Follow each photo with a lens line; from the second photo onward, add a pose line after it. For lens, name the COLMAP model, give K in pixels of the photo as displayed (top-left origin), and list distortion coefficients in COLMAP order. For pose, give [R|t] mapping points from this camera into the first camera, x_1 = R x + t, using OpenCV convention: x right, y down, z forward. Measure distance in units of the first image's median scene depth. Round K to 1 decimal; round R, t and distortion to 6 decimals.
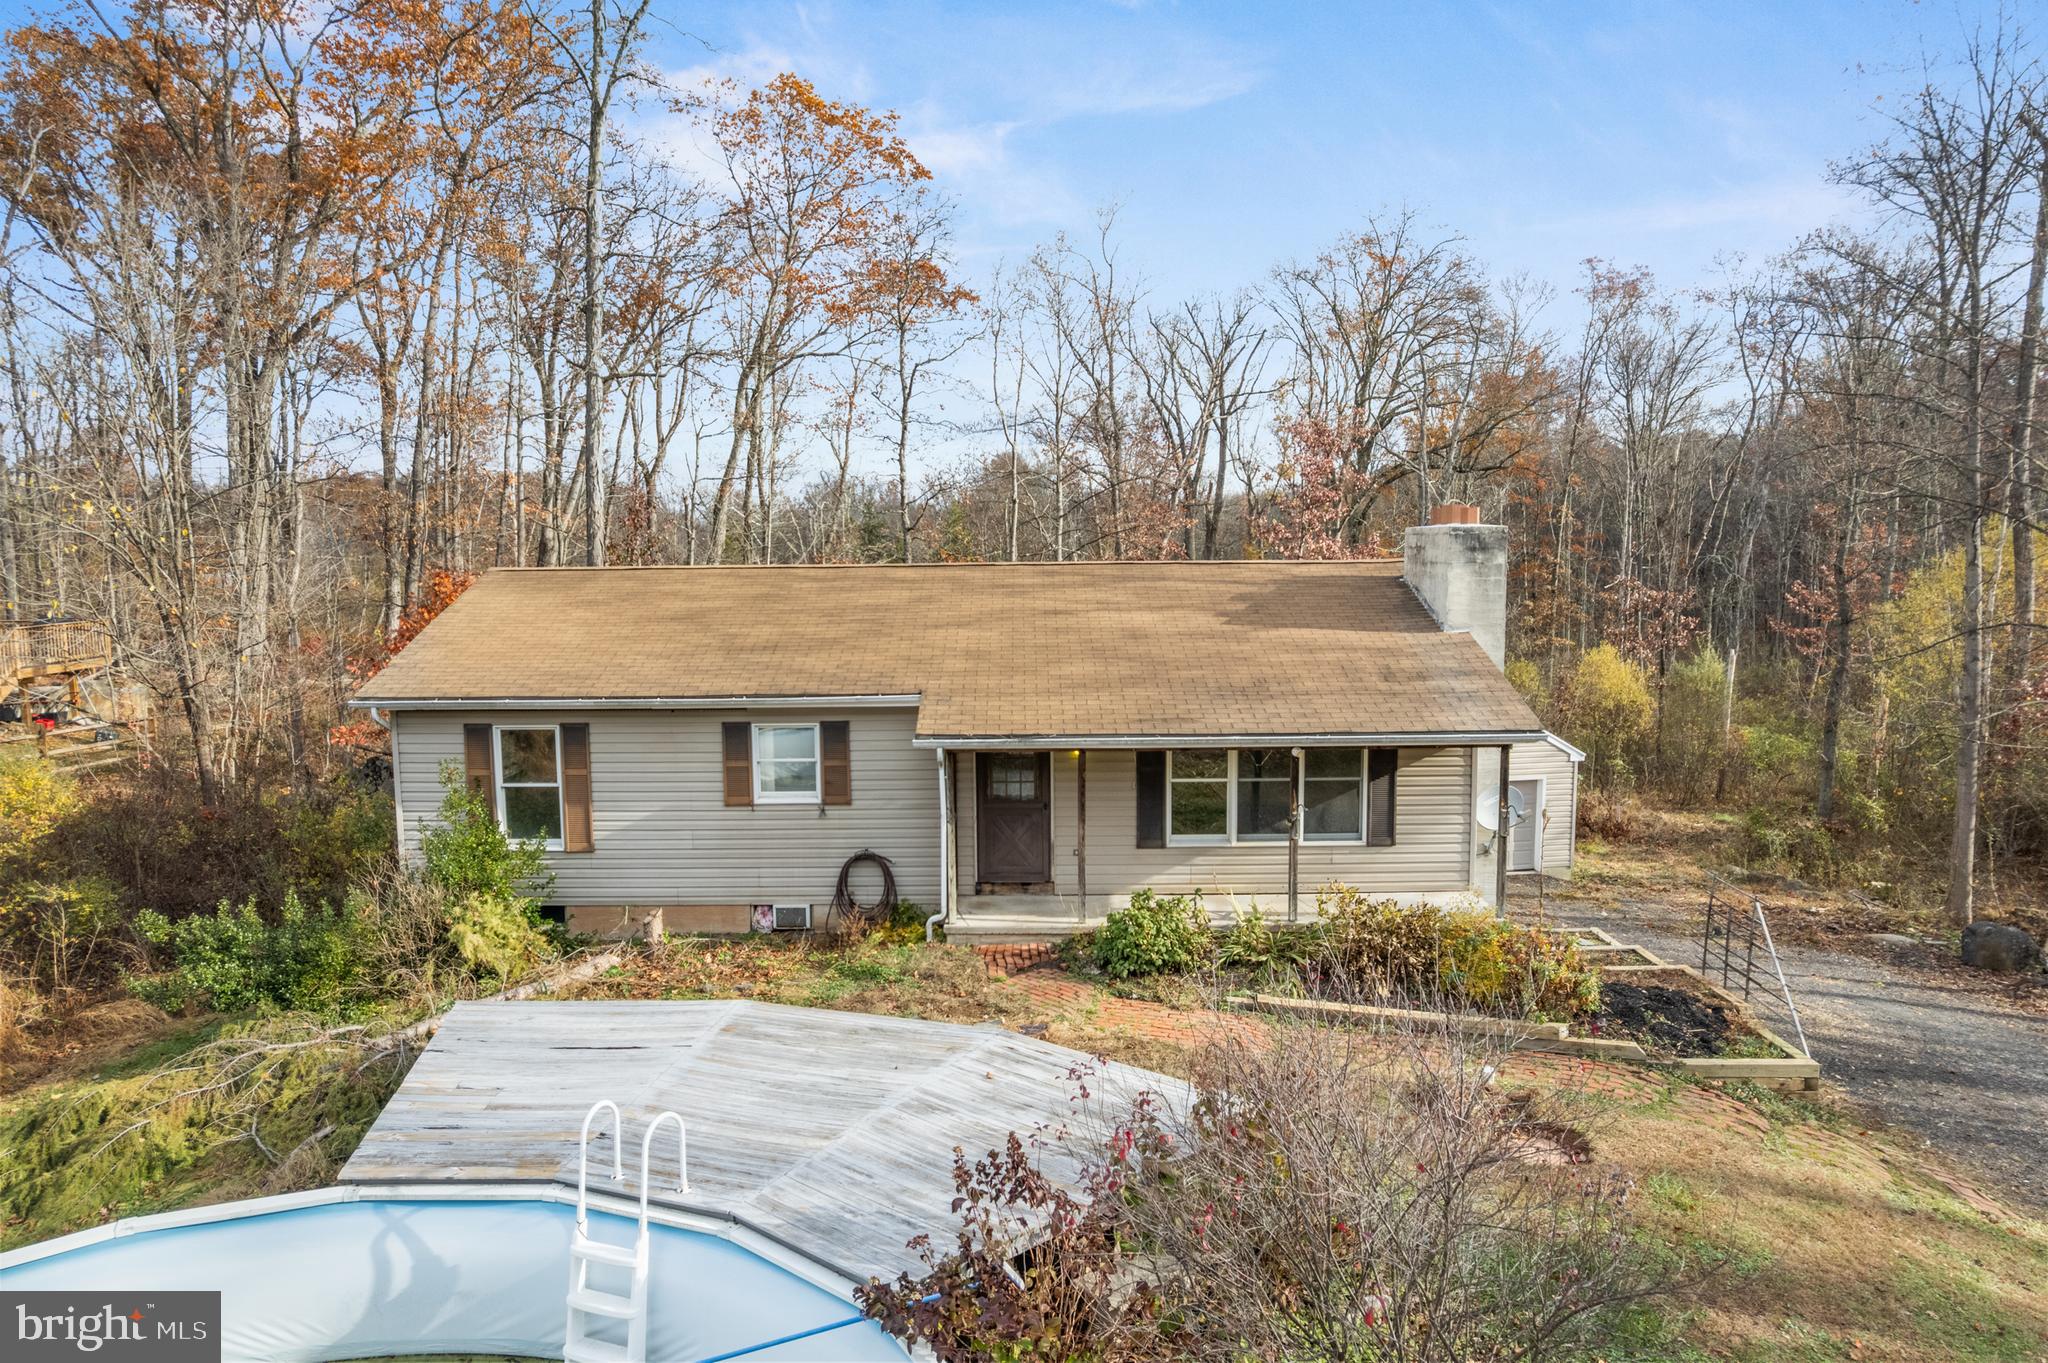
lens RADIAL K [[1299.7, 0, 1017.7], [0, 1299.7, 711.4], [0, 0, 1]] dist [-0.044614, -0.000318]
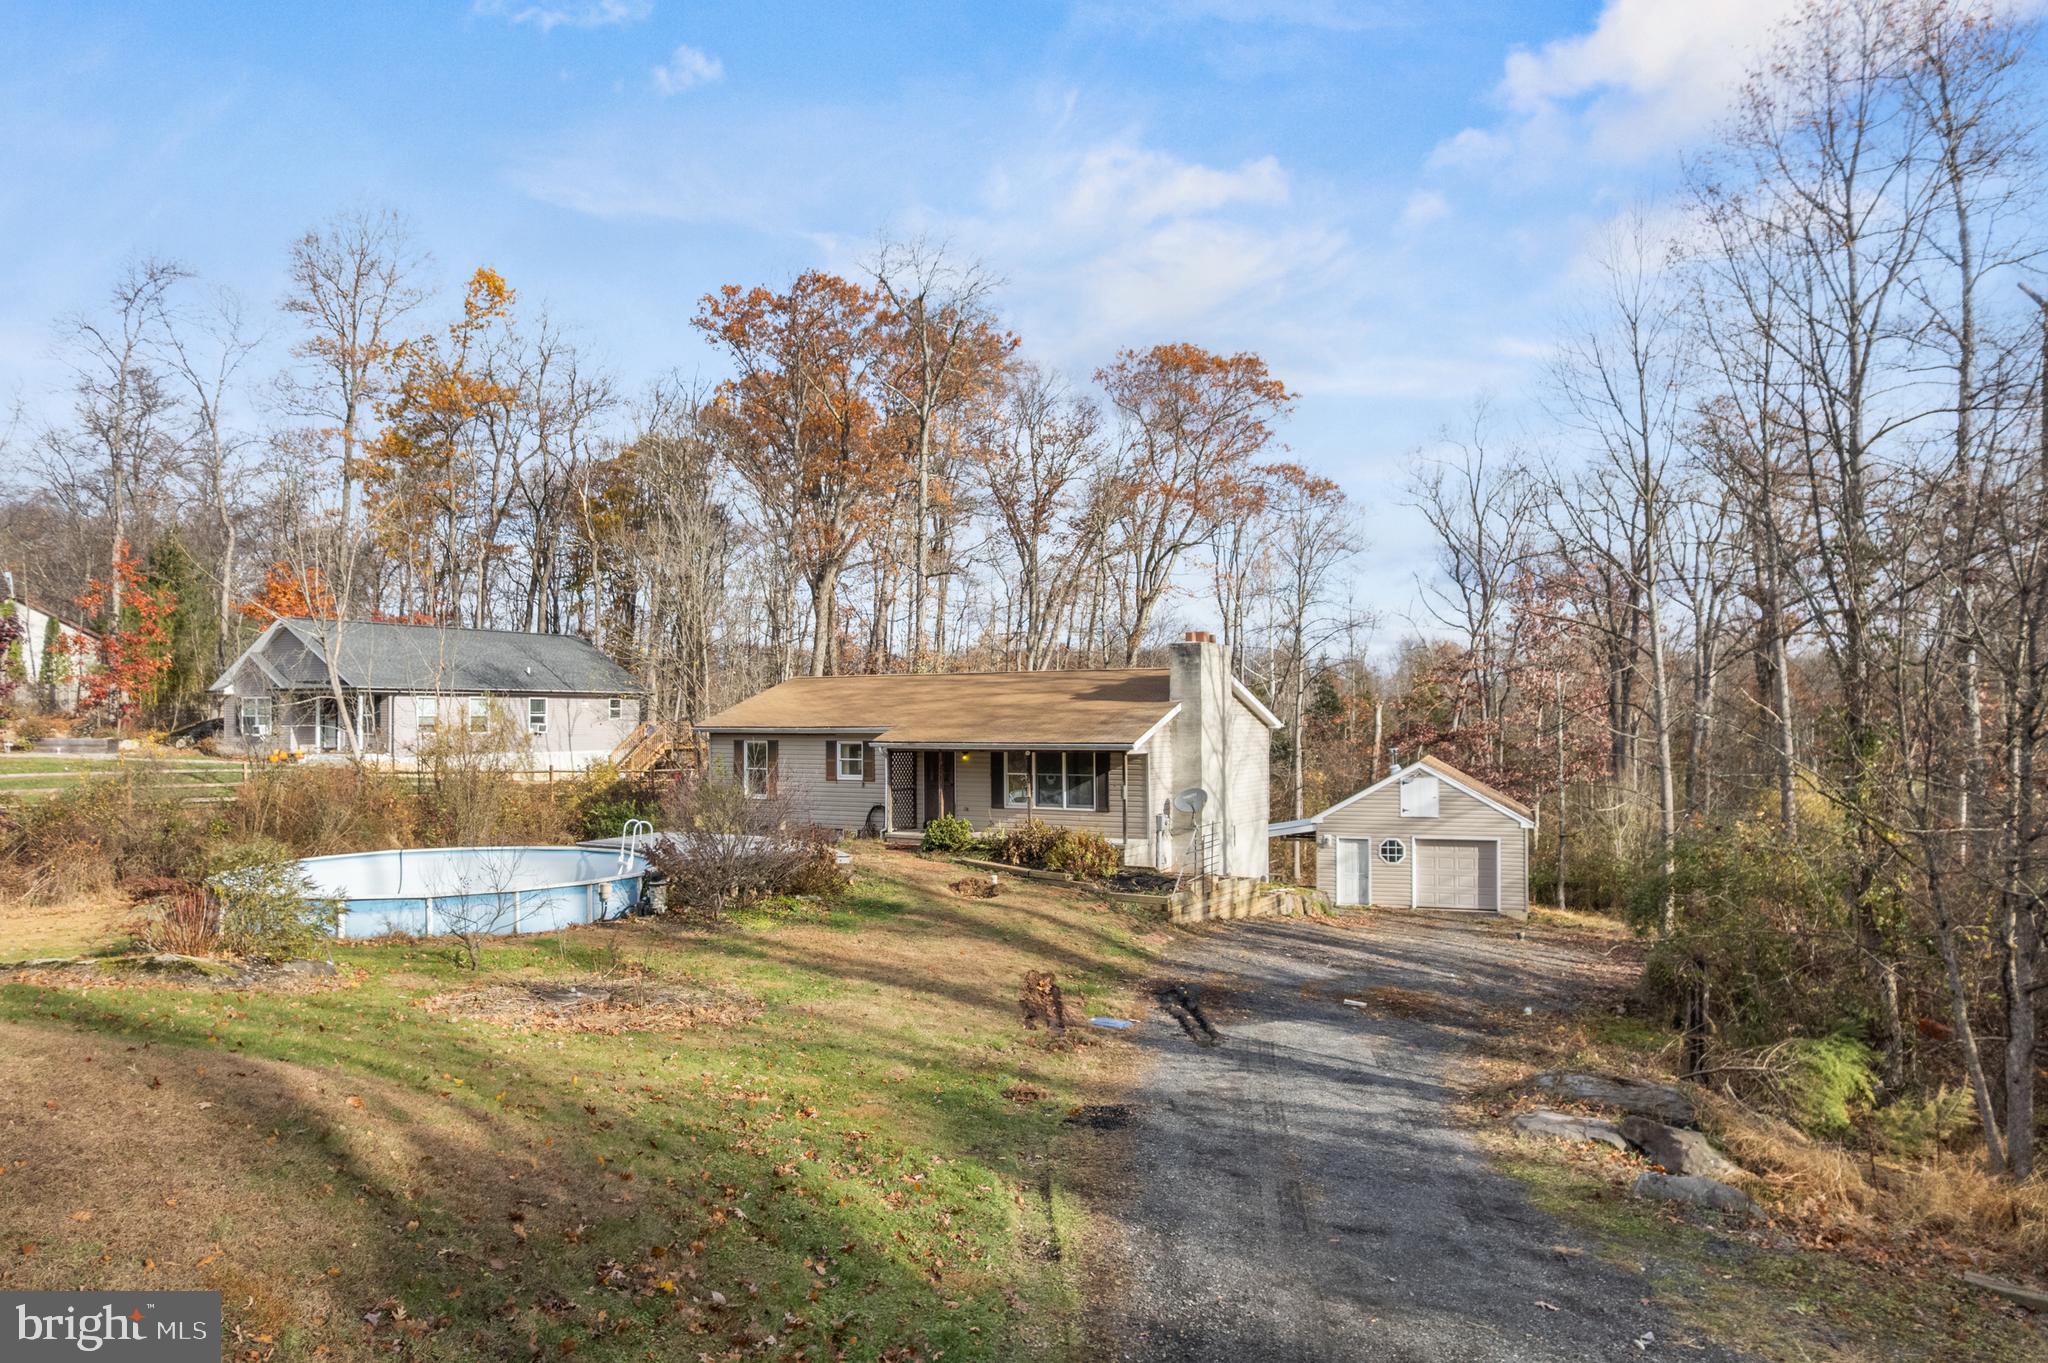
lens RADIAL K [[1317.7, 0, 1021.0], [0, 1317.7, 670.9], [0, 0, 1]] dist [-0.075423, 0.062885]
pose [[0.868640, -0.013059, -0.495272, 1.118094], [-0.066544, 0.987520, -0.142748, 0.181148], [0.490955, 0.156954, 0.856930, -0.714405]]
